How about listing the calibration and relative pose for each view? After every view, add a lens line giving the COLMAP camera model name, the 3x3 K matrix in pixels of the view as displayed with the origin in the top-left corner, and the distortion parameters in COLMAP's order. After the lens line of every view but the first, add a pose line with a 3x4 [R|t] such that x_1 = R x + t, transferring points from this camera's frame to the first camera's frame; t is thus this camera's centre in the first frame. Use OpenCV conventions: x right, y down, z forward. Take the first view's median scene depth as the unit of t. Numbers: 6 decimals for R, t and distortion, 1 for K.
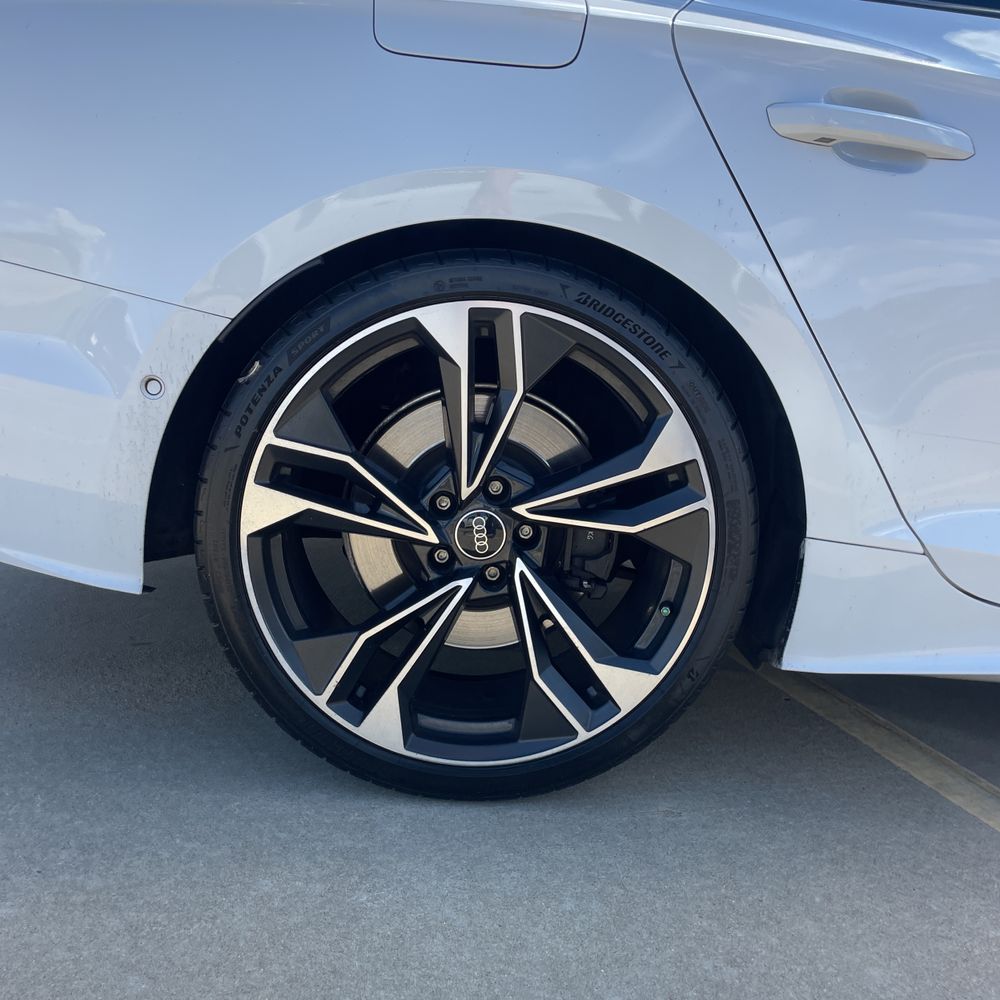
lens RADIAL K [[1023.3, 0, 497.9], [0, 1023.3, 503.0], [0, 0, 1]] dist [0.024140, 0.000000]
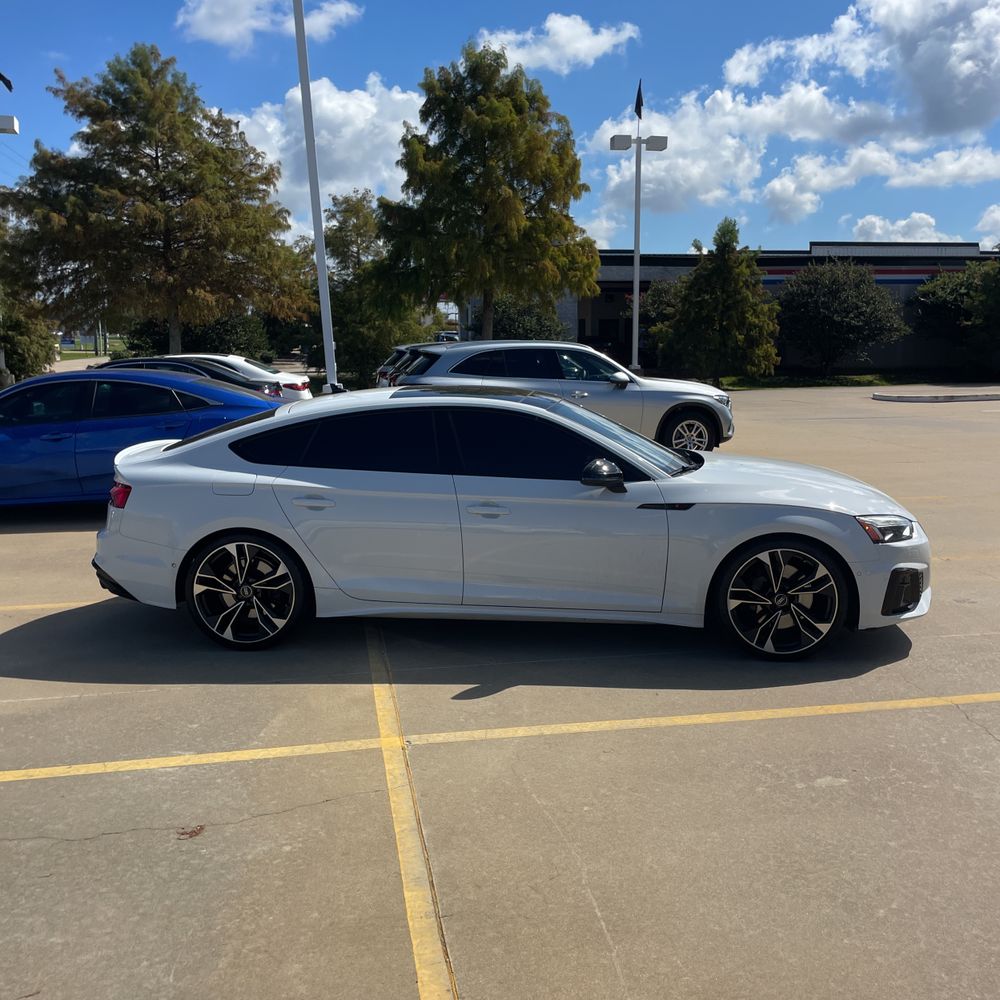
lens RADIAL K [[1023.3, 0, 509.5], [0, 1023.3, 504.6], [0, 0, 1]] dist [0.024140, 0.000000]
pose [[0.986408, -0.077817, -0.144718, 1.868575], [0.074005, 0.996759, -0.031551, -0.125506], [0.146704, 0.020412, 0.988970, -3.418790]]
